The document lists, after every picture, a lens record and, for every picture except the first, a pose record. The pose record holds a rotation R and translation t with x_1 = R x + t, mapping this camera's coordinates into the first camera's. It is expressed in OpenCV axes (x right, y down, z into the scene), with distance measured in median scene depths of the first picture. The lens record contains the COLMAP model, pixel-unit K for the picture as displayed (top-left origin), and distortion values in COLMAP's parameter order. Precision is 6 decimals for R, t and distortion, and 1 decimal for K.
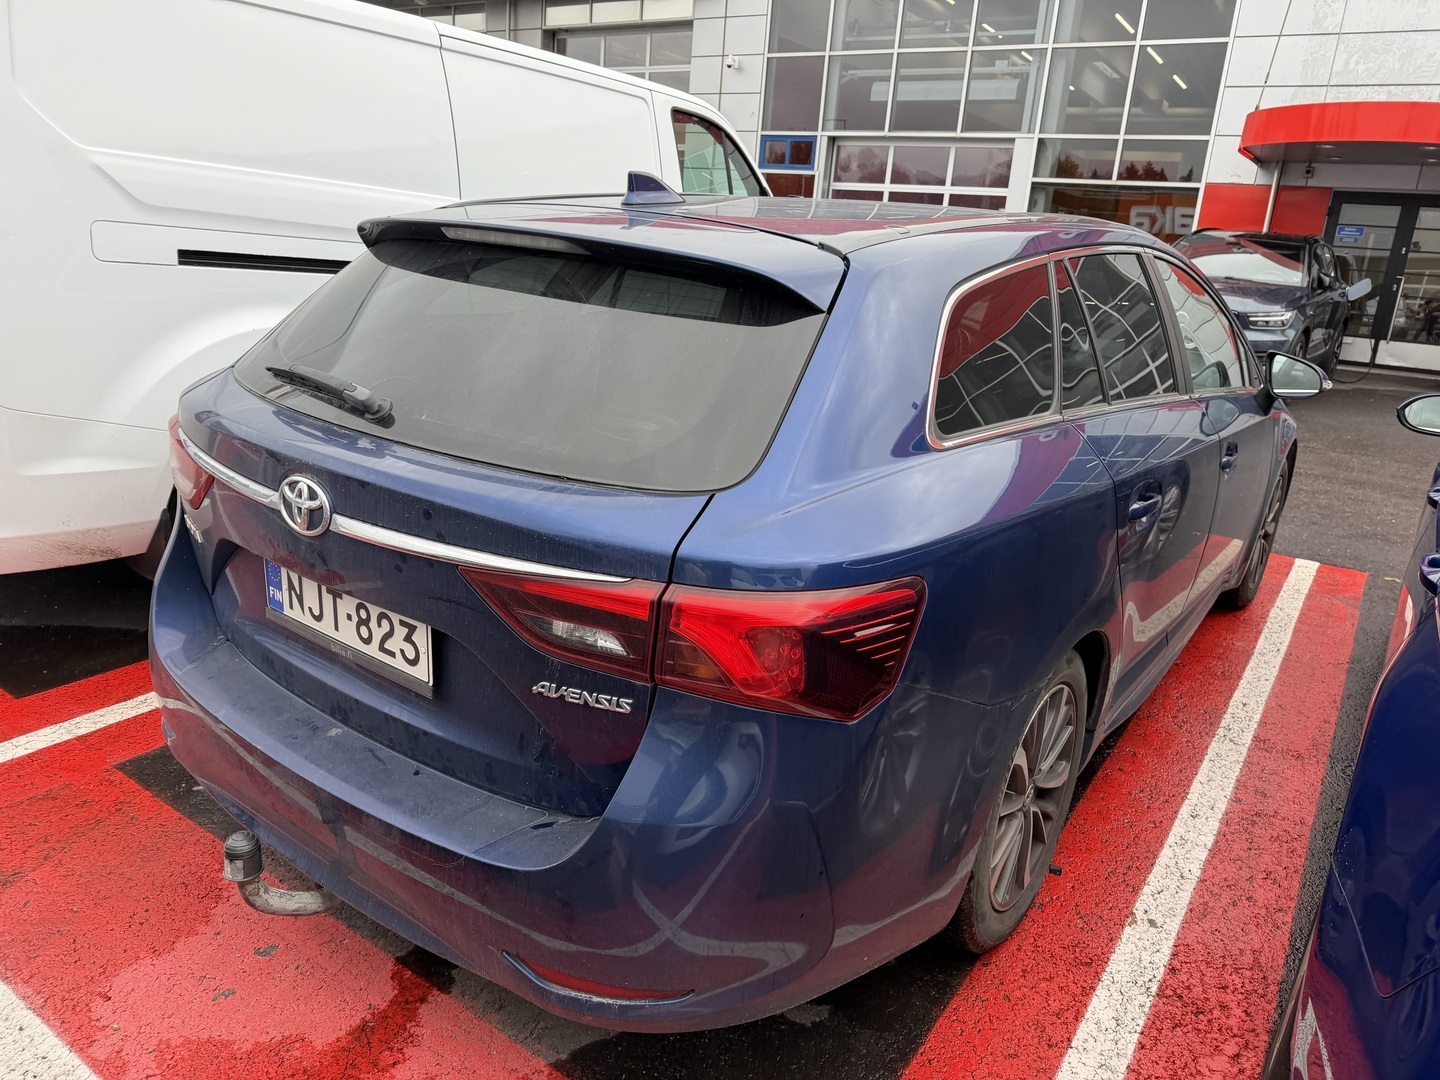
lens RADIAL K [[1023.3, 0, 720.0], [0, 1023.3, 540.0], [0, 0, 1]] dist [0.001476, 0.002790]
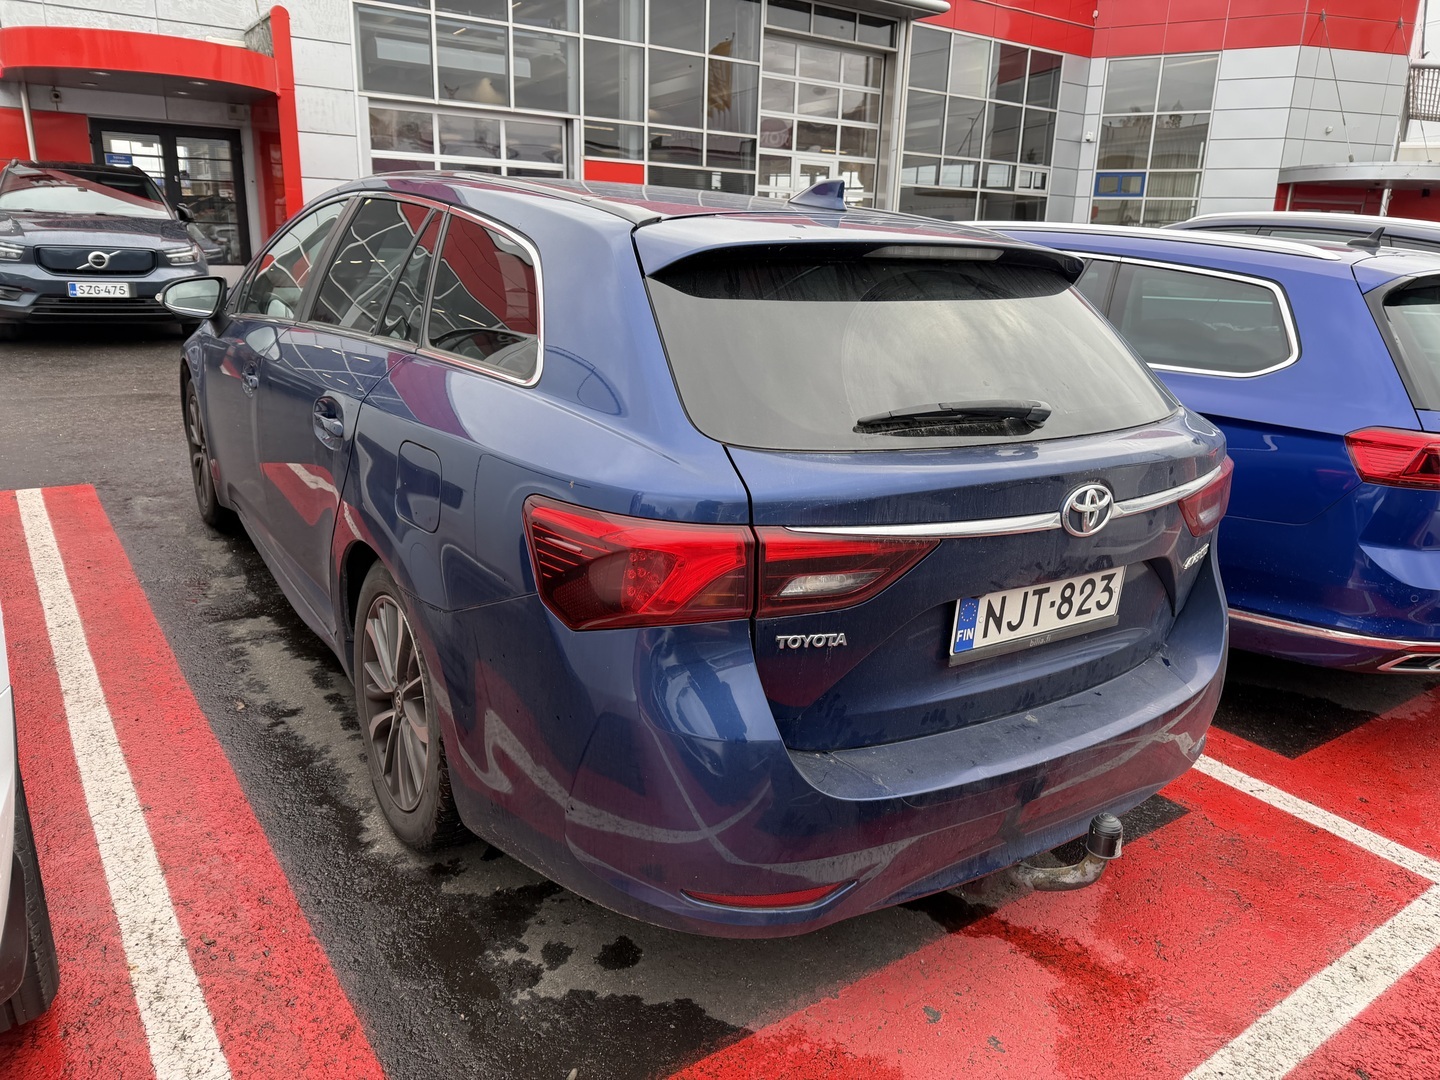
lens RADIAL K [[1045.1, 0, 720.0], [0, 1045.1, 540.0], [0, 0, 1]] dist [0.000896, 0.002536]
pose [[0.353389, -0.320004, 0.879041, -1.410924], [0.258791, 0.936442, 0.236861, -0.340648], [-0.898968, 0.143784, 0.413742, 0.807197]]
